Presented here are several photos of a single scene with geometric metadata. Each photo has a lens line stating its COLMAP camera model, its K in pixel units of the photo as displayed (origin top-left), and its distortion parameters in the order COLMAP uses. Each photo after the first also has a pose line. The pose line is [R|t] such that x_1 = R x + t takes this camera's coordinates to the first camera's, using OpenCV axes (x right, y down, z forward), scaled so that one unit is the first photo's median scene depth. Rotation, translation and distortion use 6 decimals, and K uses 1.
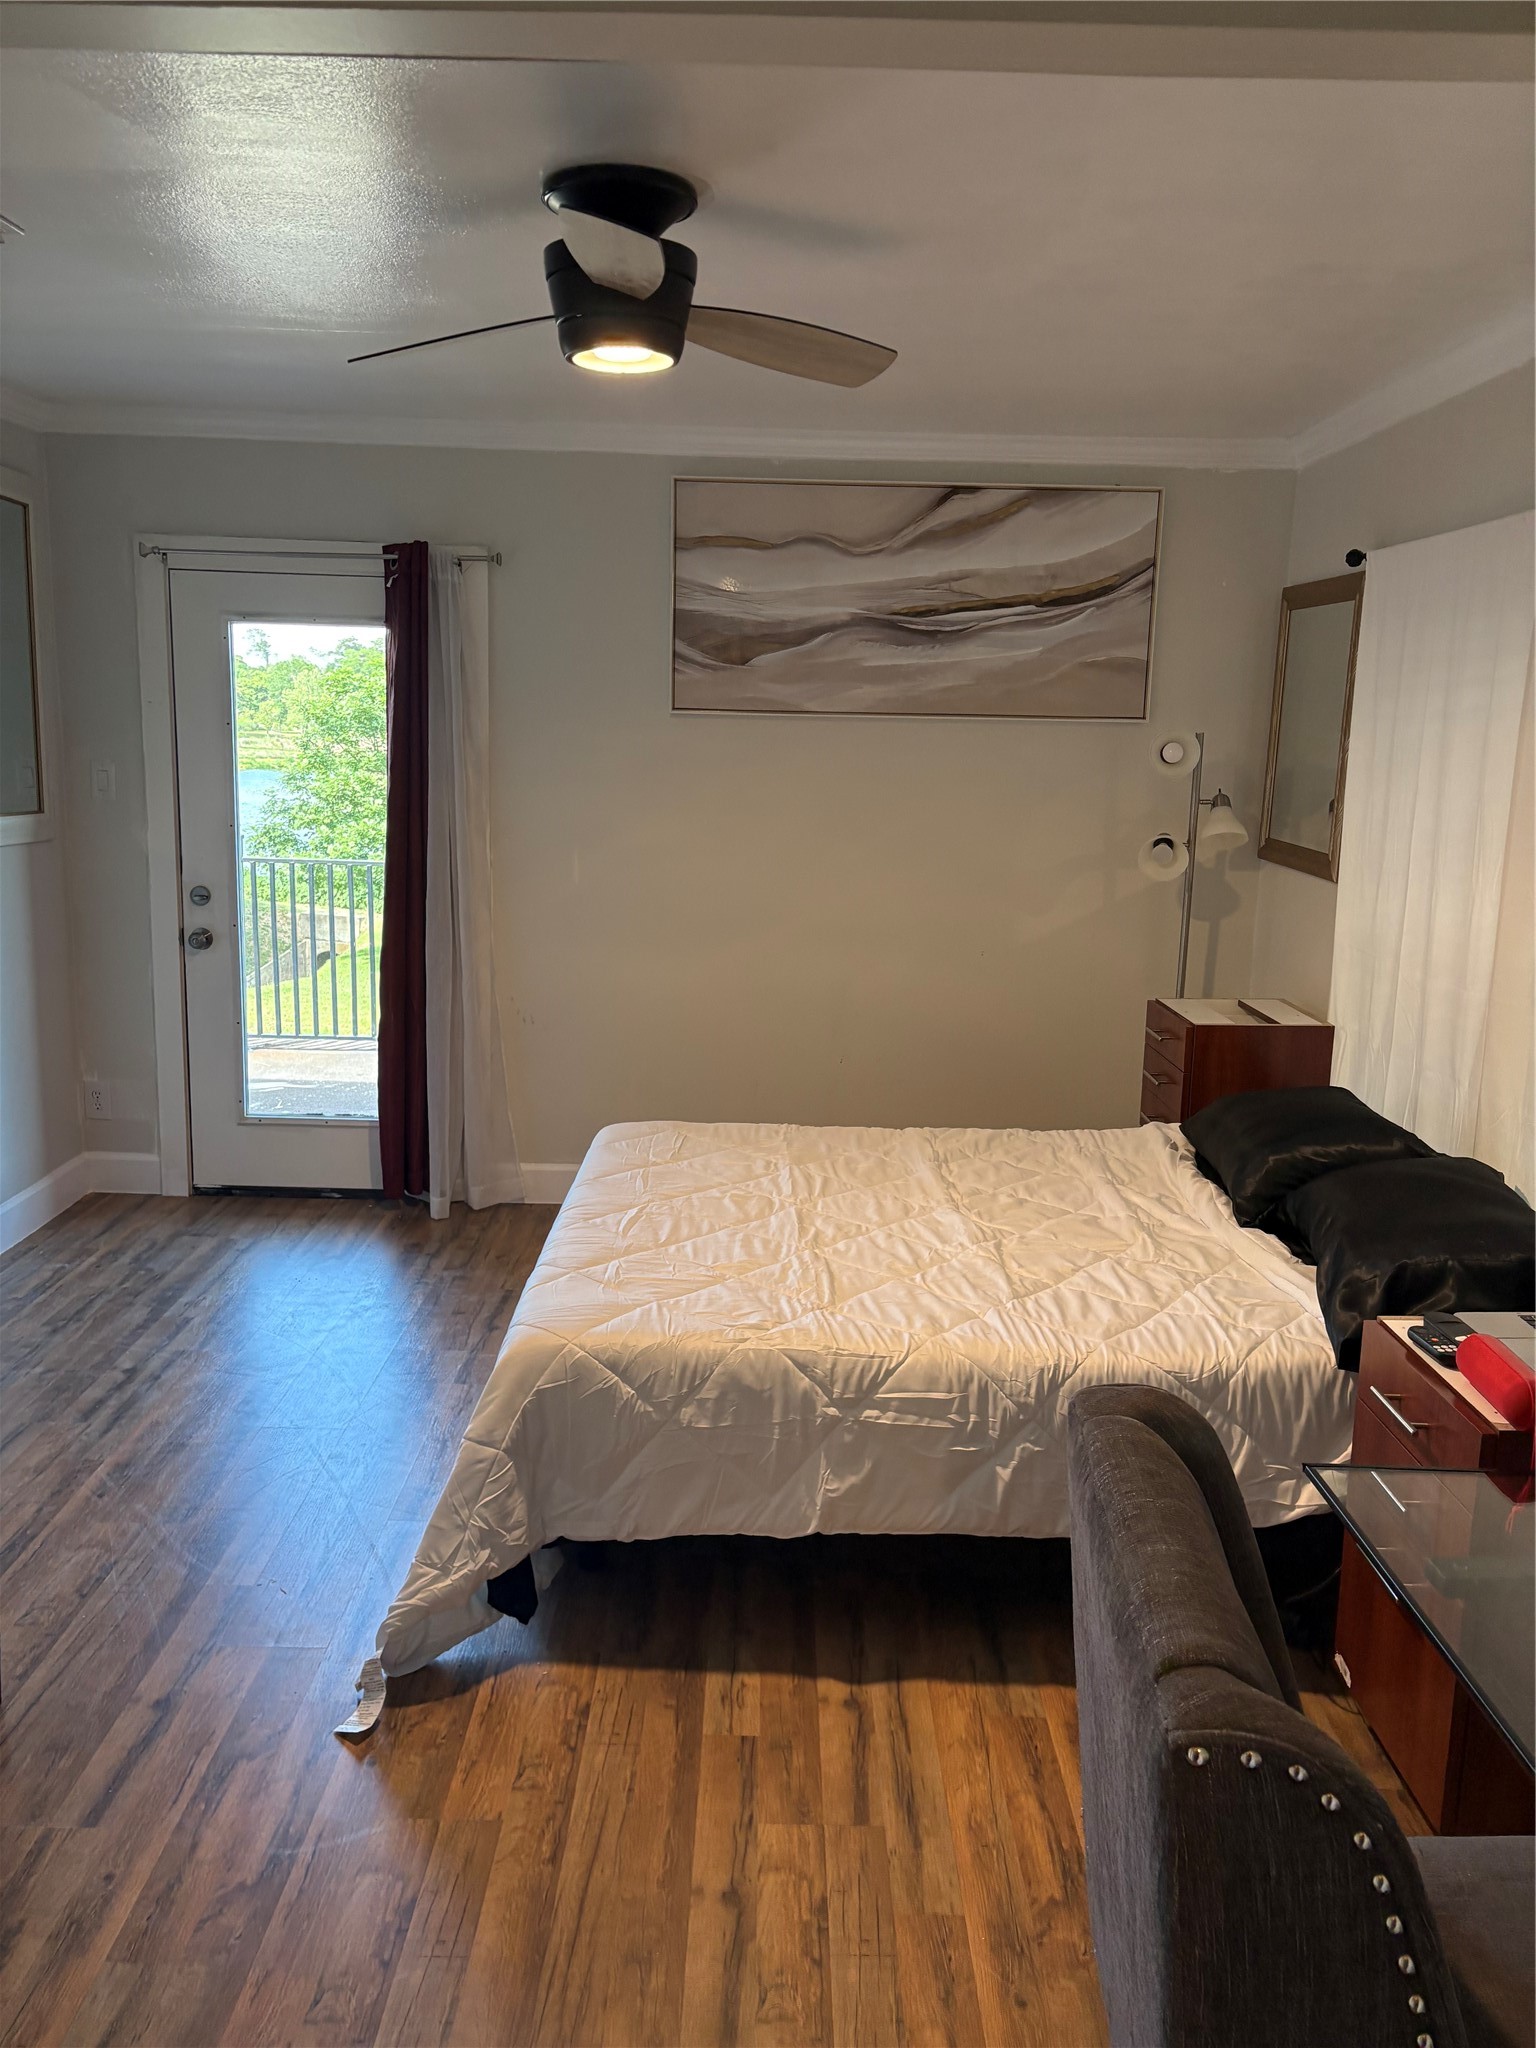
lens RADIAL K [[1548.3, 0, 768.0], [0, 1548.3, 1024.0], [0, 0, 1]] dist [0.057993, -0.051408]
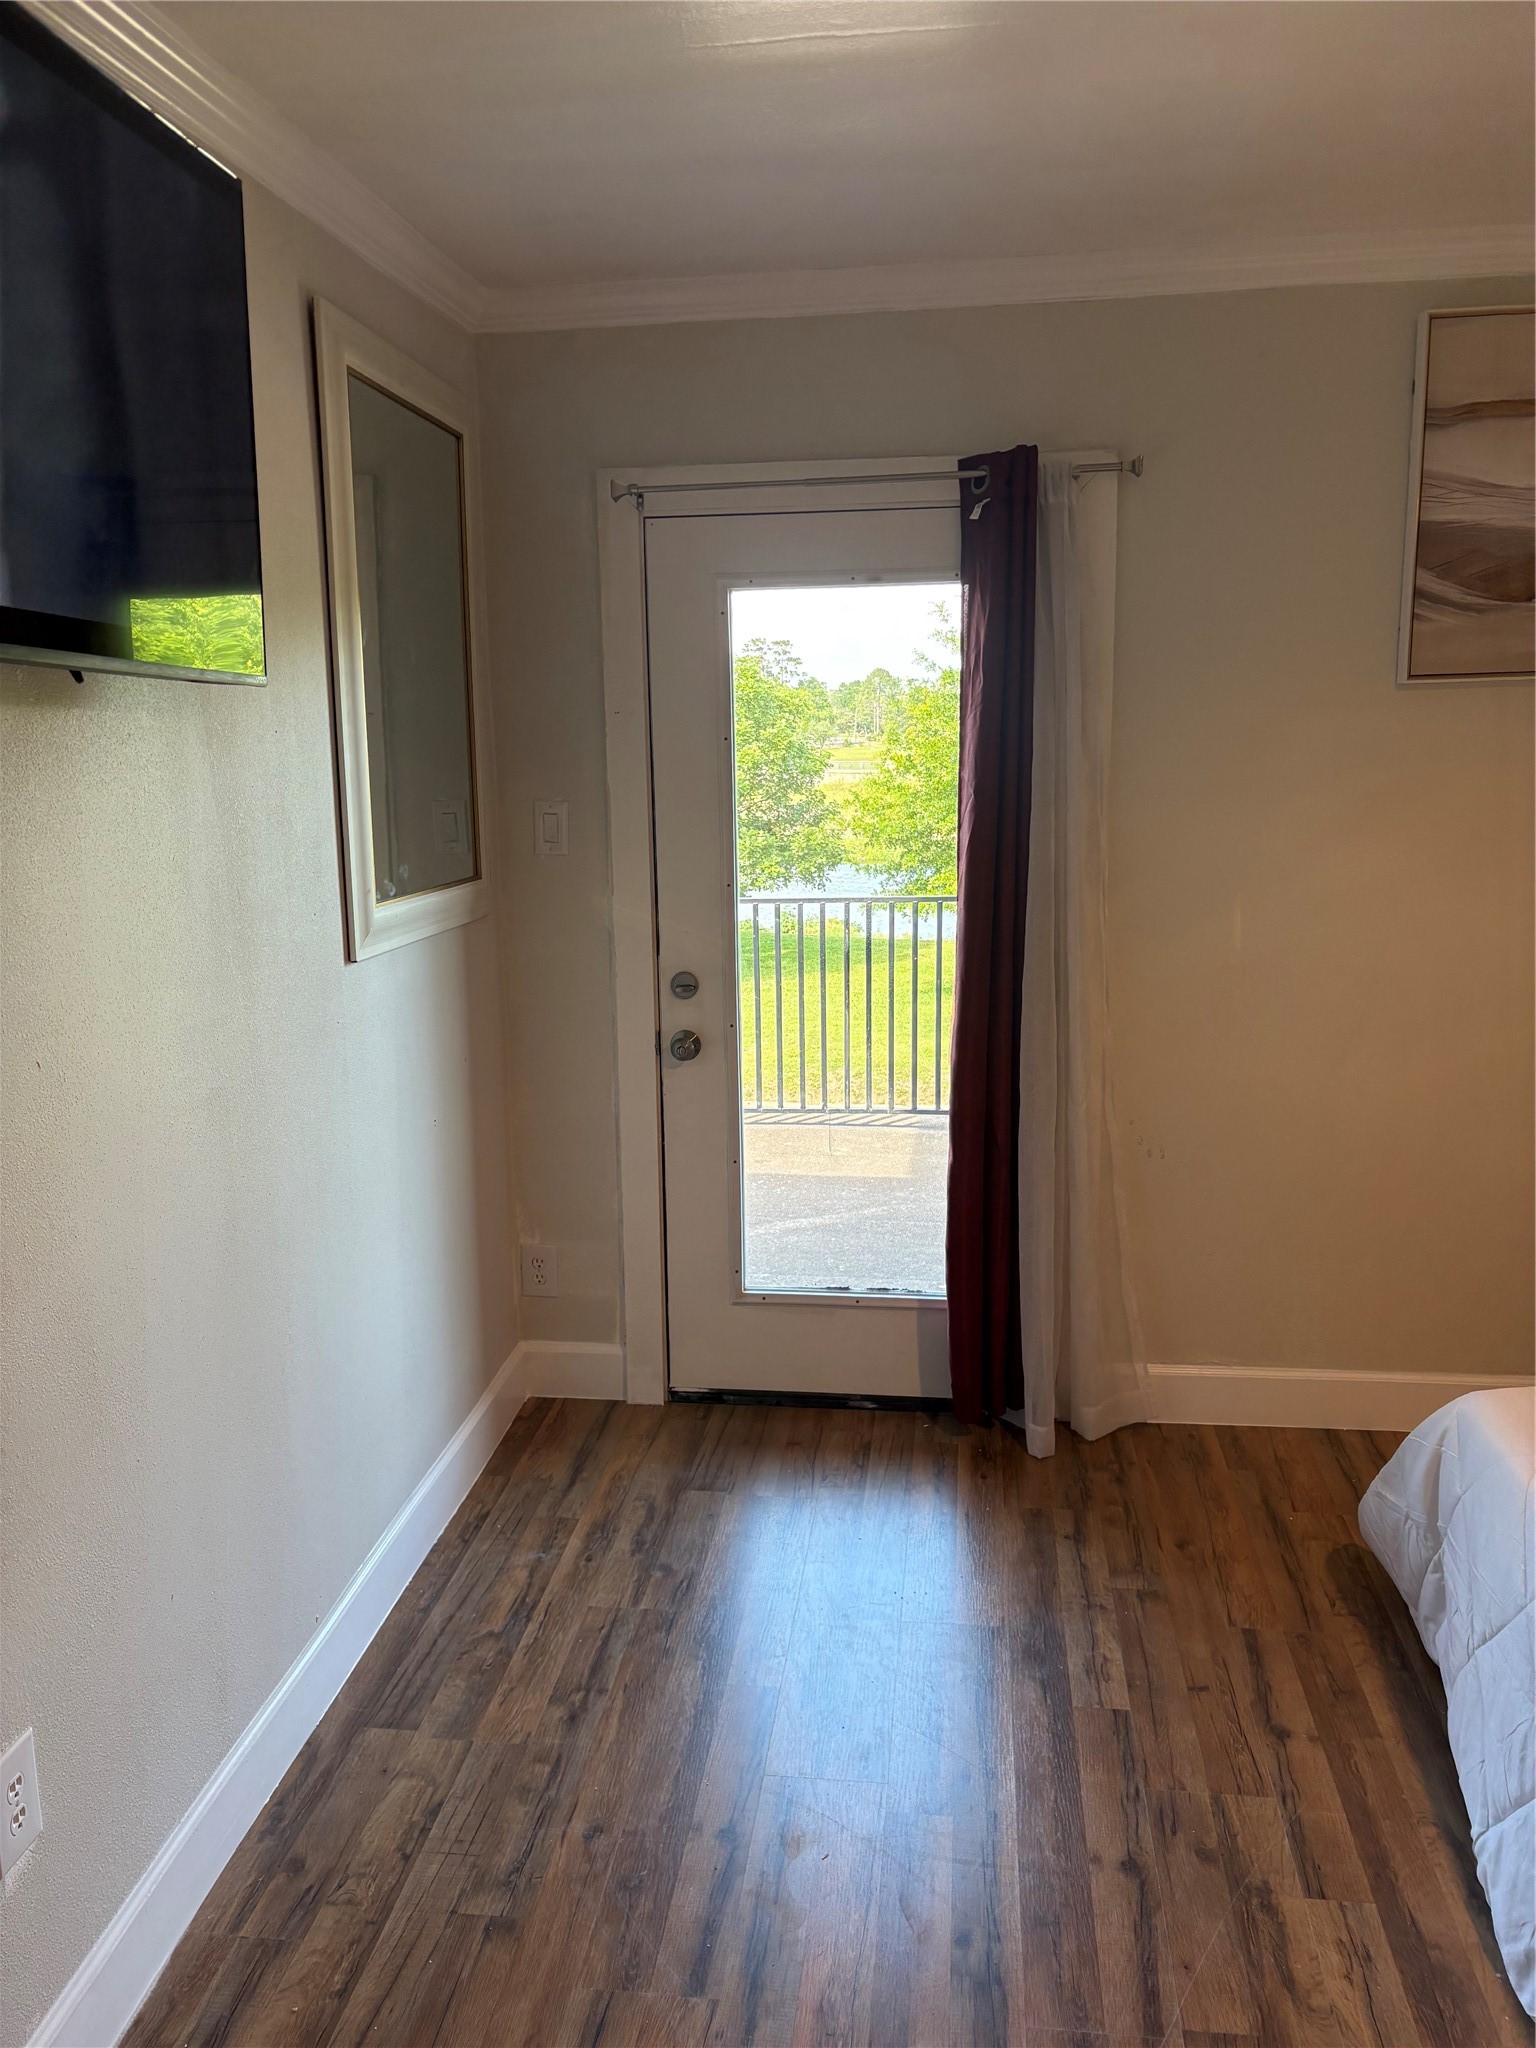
lens RADIAL K [[1549.5, 0, 763.9], [0, 1549.5, 991.6], [0, 0, 1]] dist [0.053866, -0.051043]
pose [[0.991386, -0.025305, -0.128502, -0.301521], [0.023941, 0.999640, -0.012150, -0.087990], [0.128763, 0.008968, 0.991635, 0.399065]]
